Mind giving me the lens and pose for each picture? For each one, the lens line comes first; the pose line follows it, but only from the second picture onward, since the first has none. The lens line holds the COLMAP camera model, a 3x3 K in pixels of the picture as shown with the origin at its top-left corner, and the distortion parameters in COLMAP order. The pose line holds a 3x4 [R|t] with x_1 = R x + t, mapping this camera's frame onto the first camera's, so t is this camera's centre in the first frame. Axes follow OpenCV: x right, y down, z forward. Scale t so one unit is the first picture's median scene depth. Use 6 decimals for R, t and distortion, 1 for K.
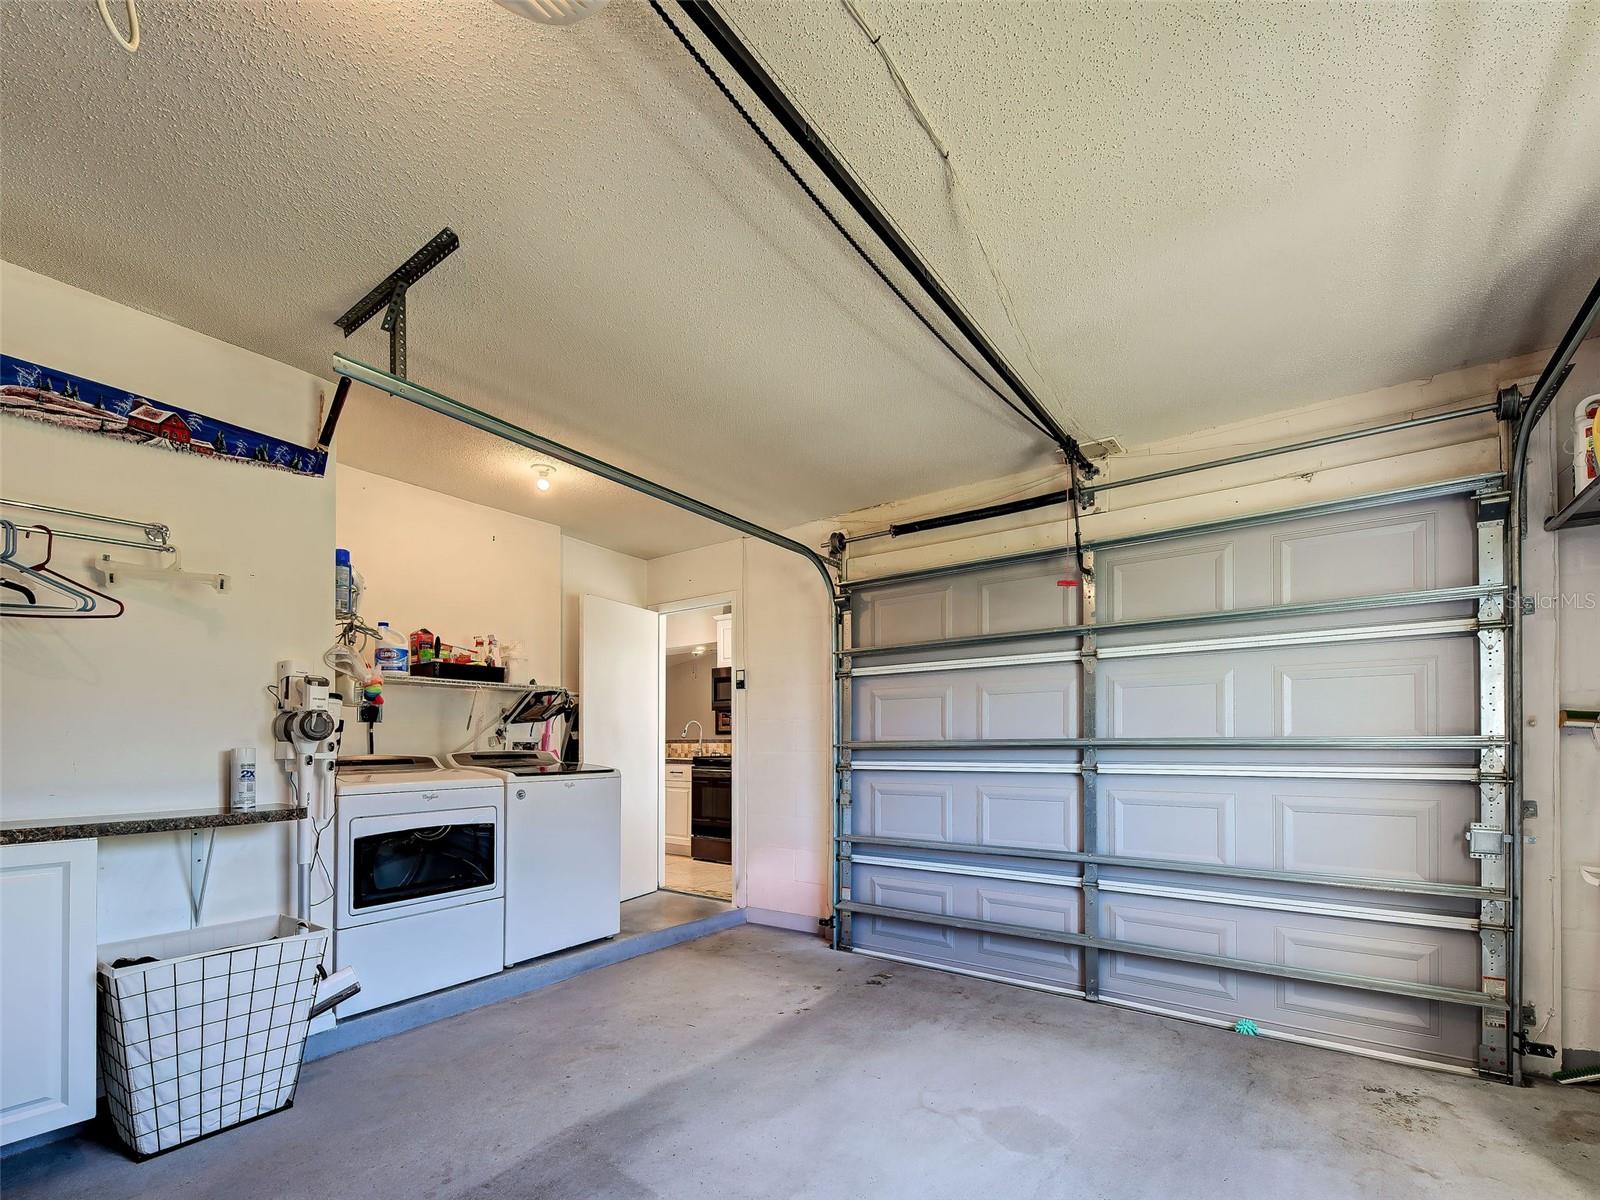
lens RADIAL K [[658.1, 0, 792.1], [0, 658.1, 605.9], [0, 0, 1]] dist [0.009650, -0.005854]
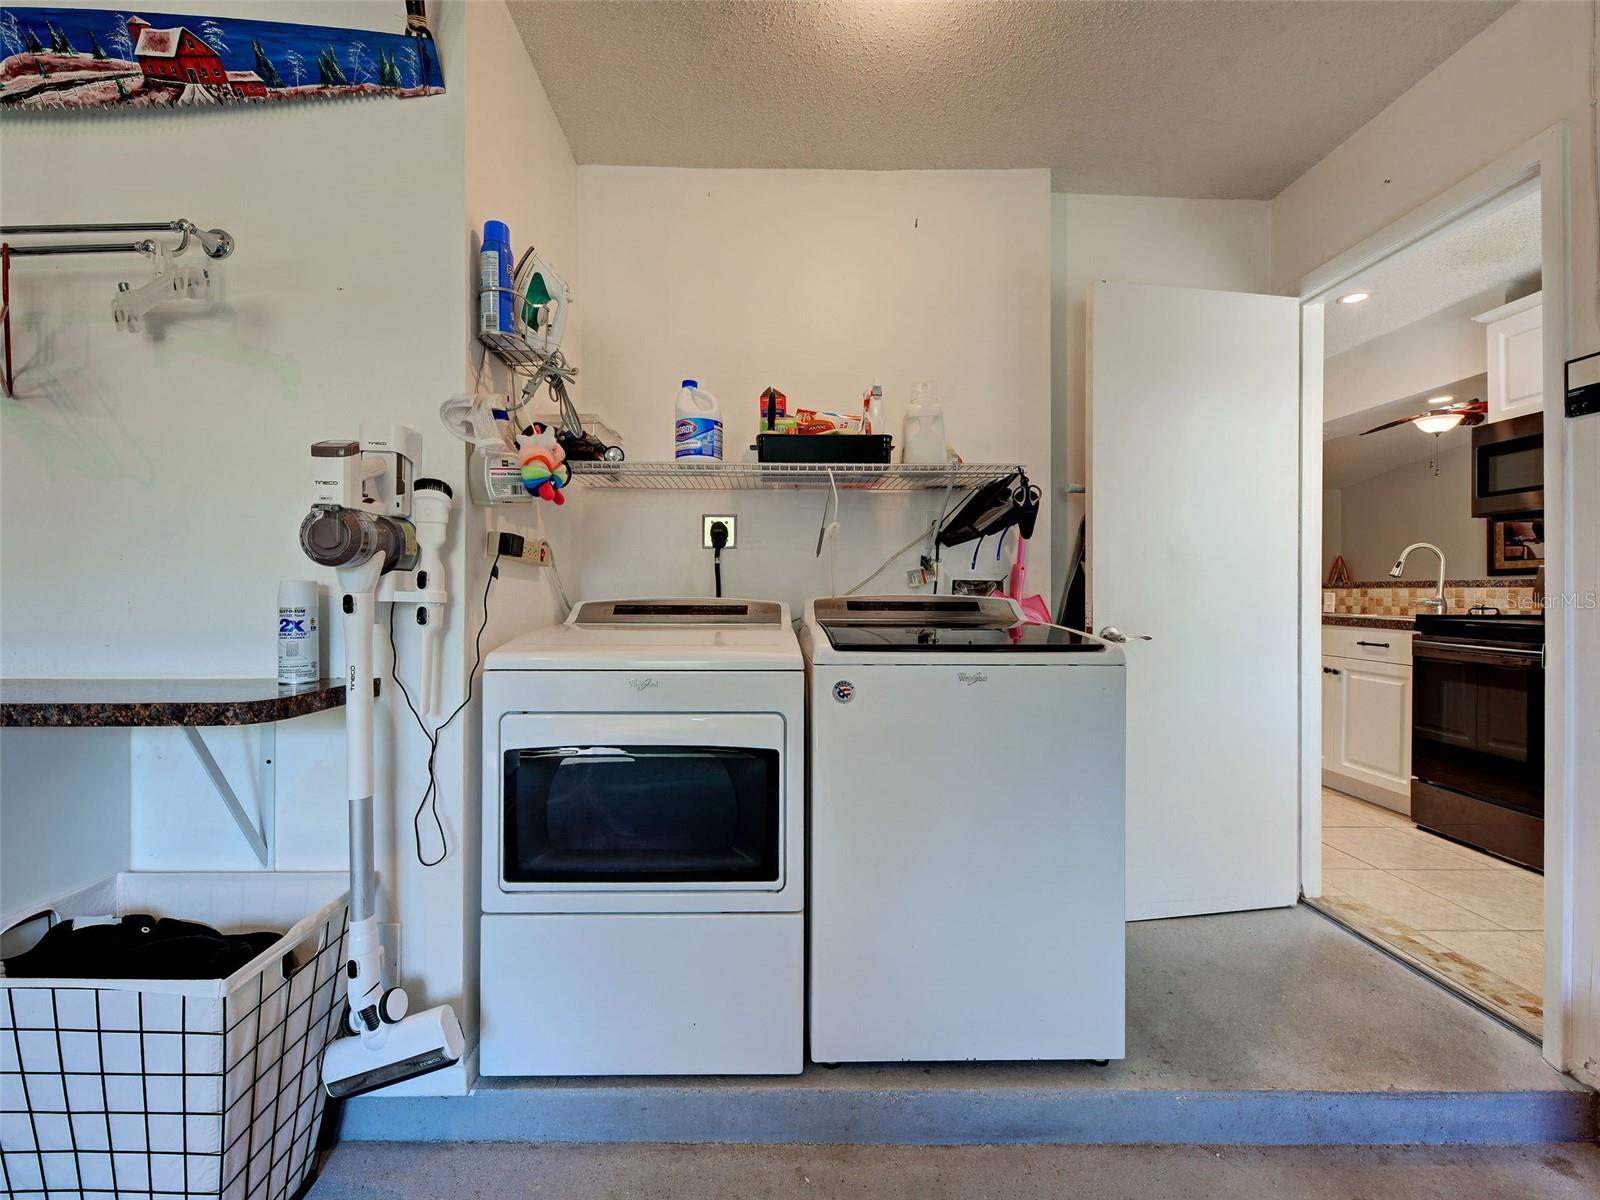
lens RADIAL K [[658.1, 0, 807.1], [0, 658.1, 610.6], [0, 0, 1]] dist [0.009650, -0.005854]
pose [[0.610425, 0.029772, -0.791514, -0.065109], [0.155596, 0.975315, 0.156683, 0.127262], [0.776641, -0.218800, 0.590724, 0.580207]]
